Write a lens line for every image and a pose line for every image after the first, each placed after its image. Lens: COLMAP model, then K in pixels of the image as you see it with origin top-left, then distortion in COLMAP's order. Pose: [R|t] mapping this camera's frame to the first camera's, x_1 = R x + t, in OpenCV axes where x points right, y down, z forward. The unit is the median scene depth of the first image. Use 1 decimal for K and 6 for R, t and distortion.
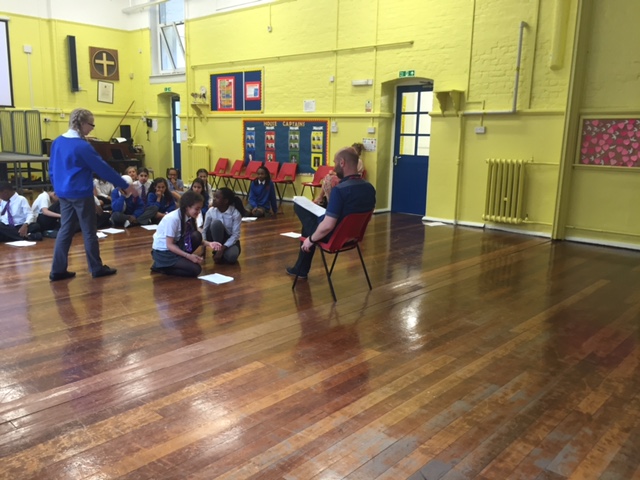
lens RADIAL K [[550.8, 0, 317.6], [0, 550.8, 236.3], [0, 0, 1]] dist [0.087108, -0.107487]
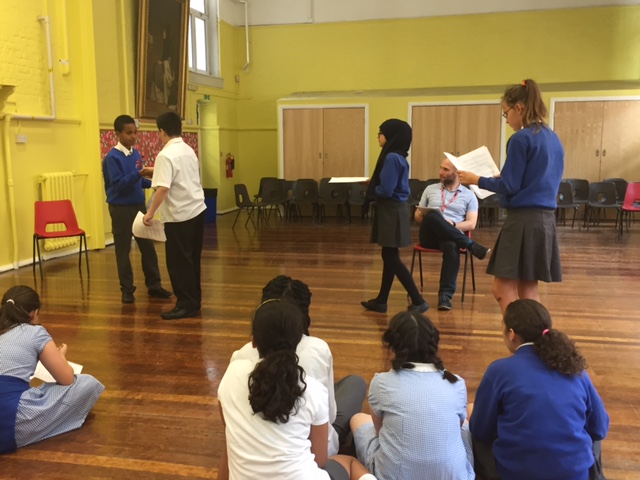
lens RADIAL K [[699.1, 0, 319.9], [0, 699.1, 238.5], [0, 0, 1]] dist [0.052680, 0.000000]
pose [[-0.491543, -0.134400, 0.860420, -0.895120], [0.154732, 0.958819, 0.238166, -0.265629], [-0.856997, 0.250203, -0.450505, 1.304090]]
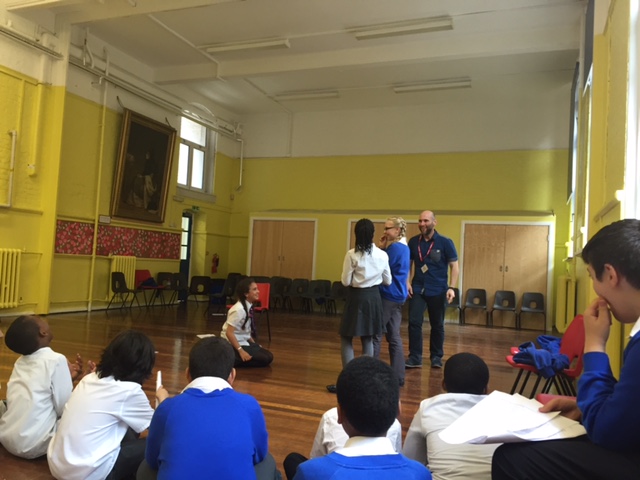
lens RADIAL K [[550.8, 0, 320.2], [0, 550.8, 240.0], [0, 0, 1]] dist [0.087108, -0.107487]
pose [[-0.364082, 0.001140, 0.931366, -0.996419], [0.108785, 0.993207, 0.041310, -0.150518], [-0.924992, 0.116359, -0.361732, 0.922896]]
